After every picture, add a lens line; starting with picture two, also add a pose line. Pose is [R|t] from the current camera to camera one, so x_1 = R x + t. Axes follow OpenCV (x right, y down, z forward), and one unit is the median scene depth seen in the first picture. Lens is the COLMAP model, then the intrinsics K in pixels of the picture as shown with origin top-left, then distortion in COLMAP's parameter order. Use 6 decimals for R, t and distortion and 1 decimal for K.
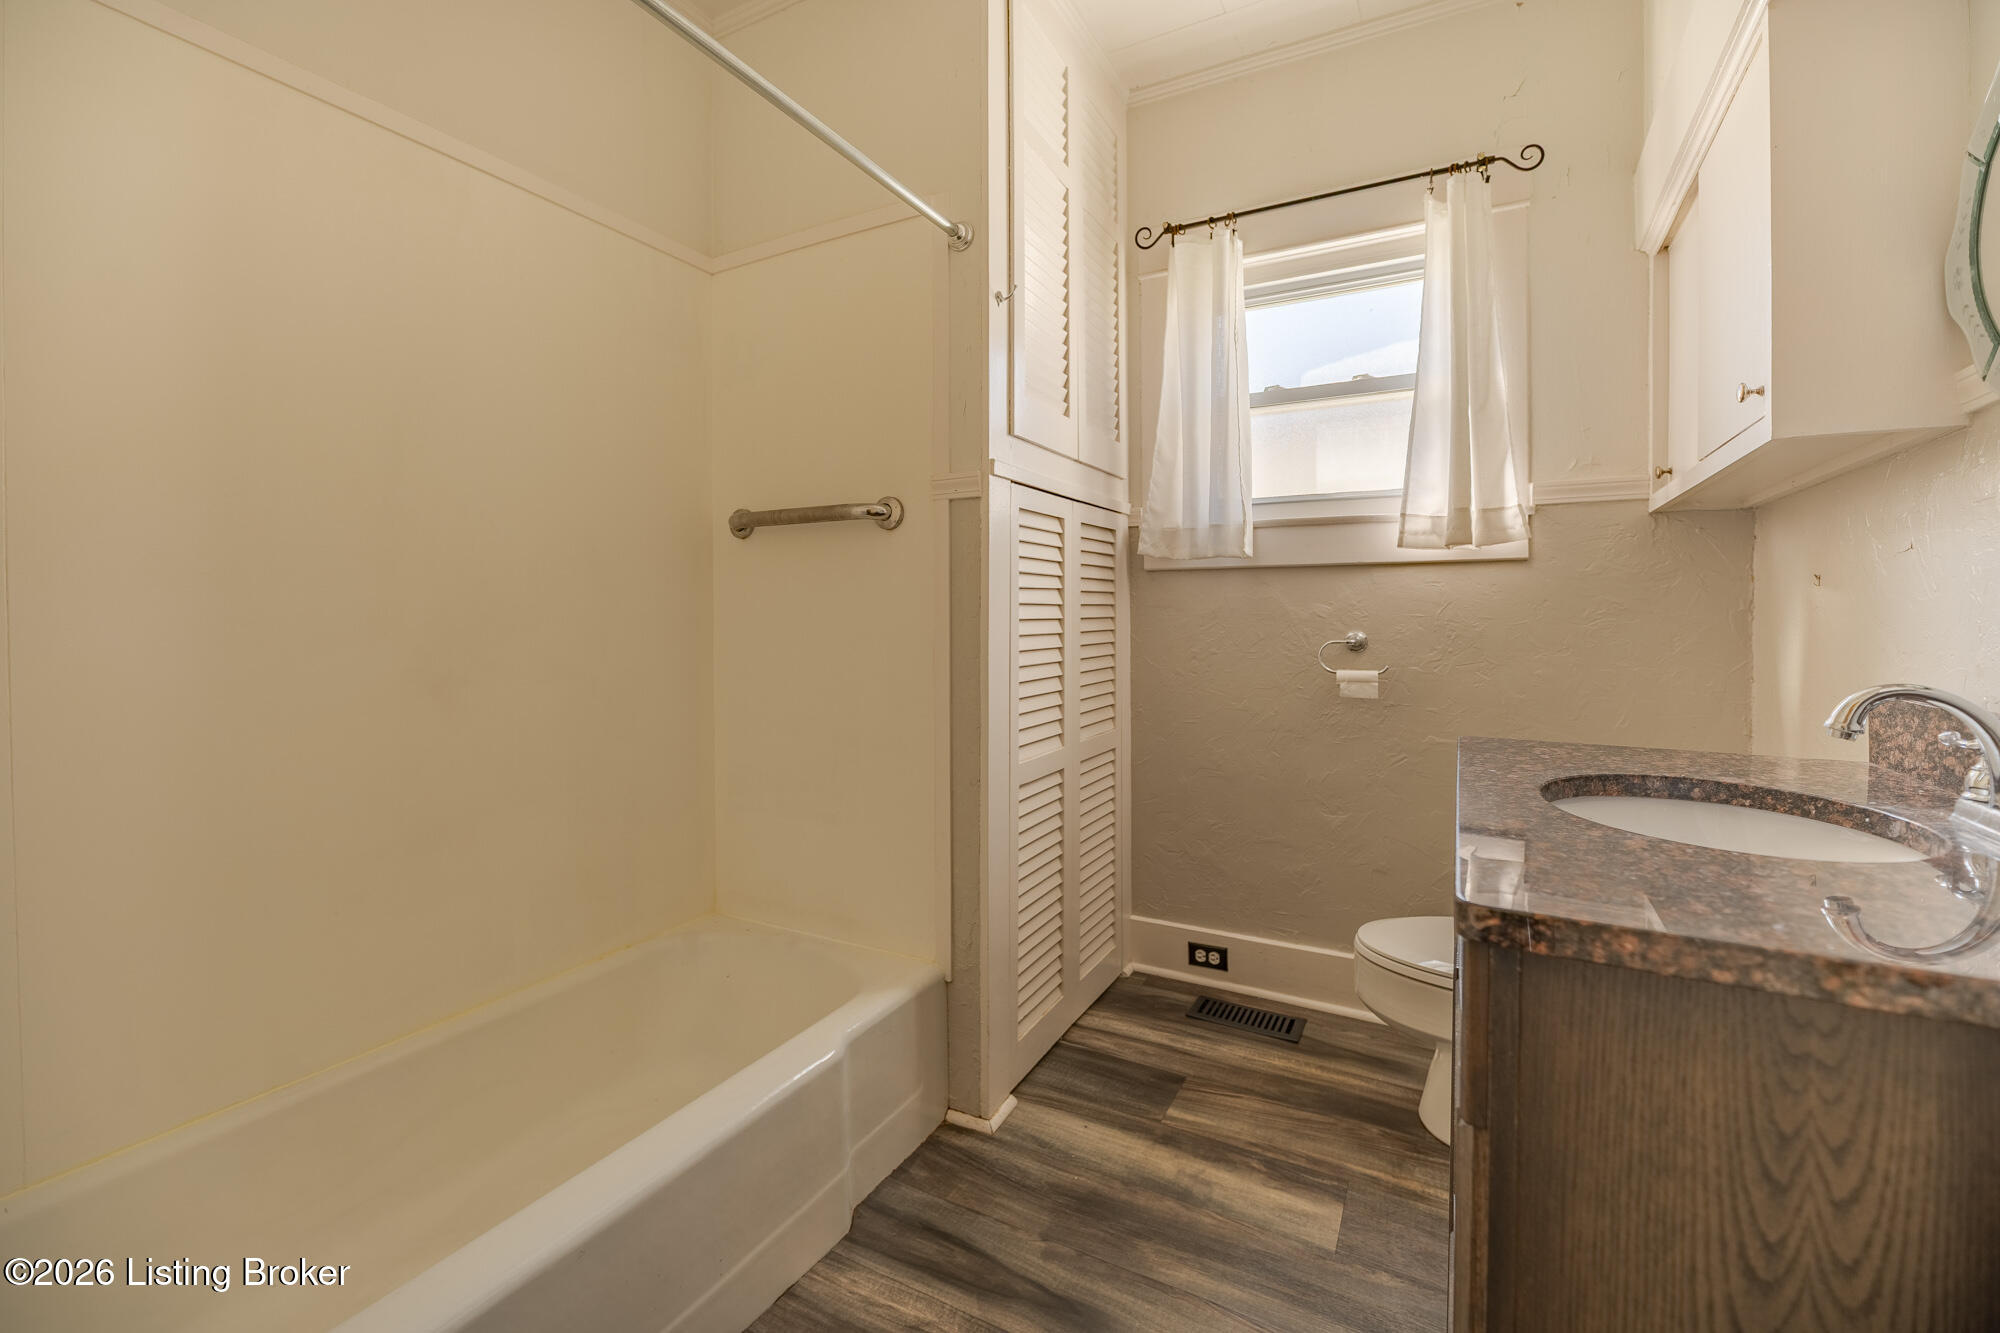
lens RADIAL K [[845.6, 0, 998.7], [0, 845.6, 639.1], [0, 0, 1]] dist [-0.000434, -0.000187]
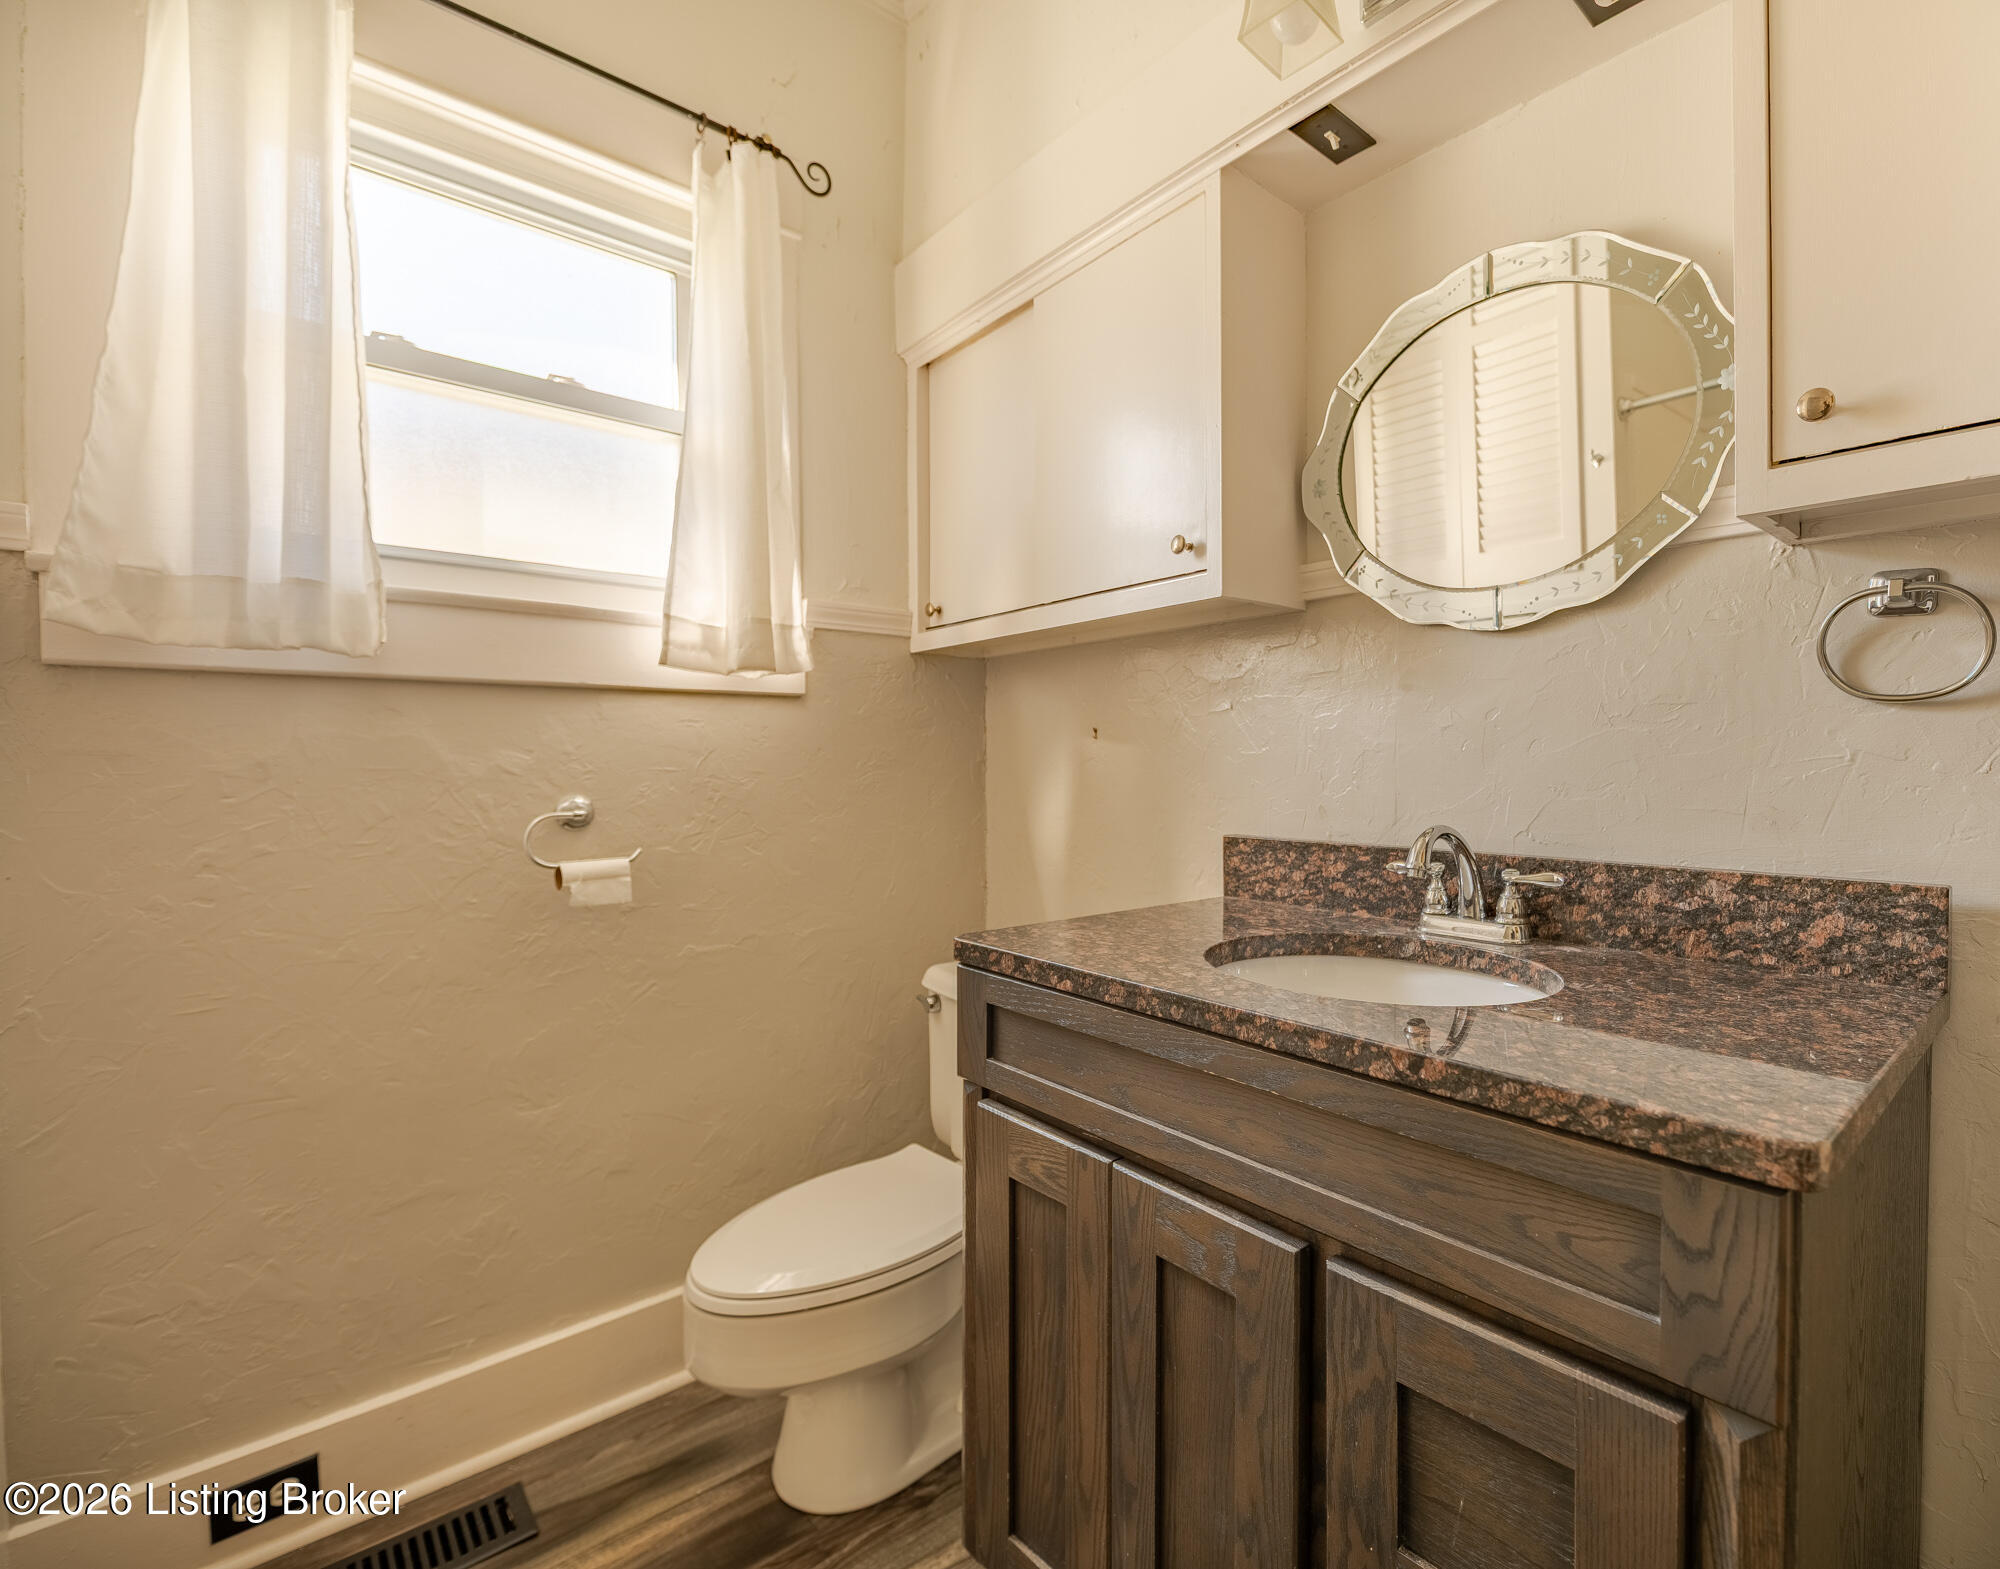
lens RADIAL K [[972.9, 0, 1000.0], [0, 972.9, 784.5], [0, 0, 1]] dist [-0.000874, -0.008448]
pose [[0.279123, -0.021755, 0.960009, -0.176646], [0.033298, 0.999361, 0.012965, -0.017825], [-0.959678, 0.028348, 0.279669, 0.548184]]
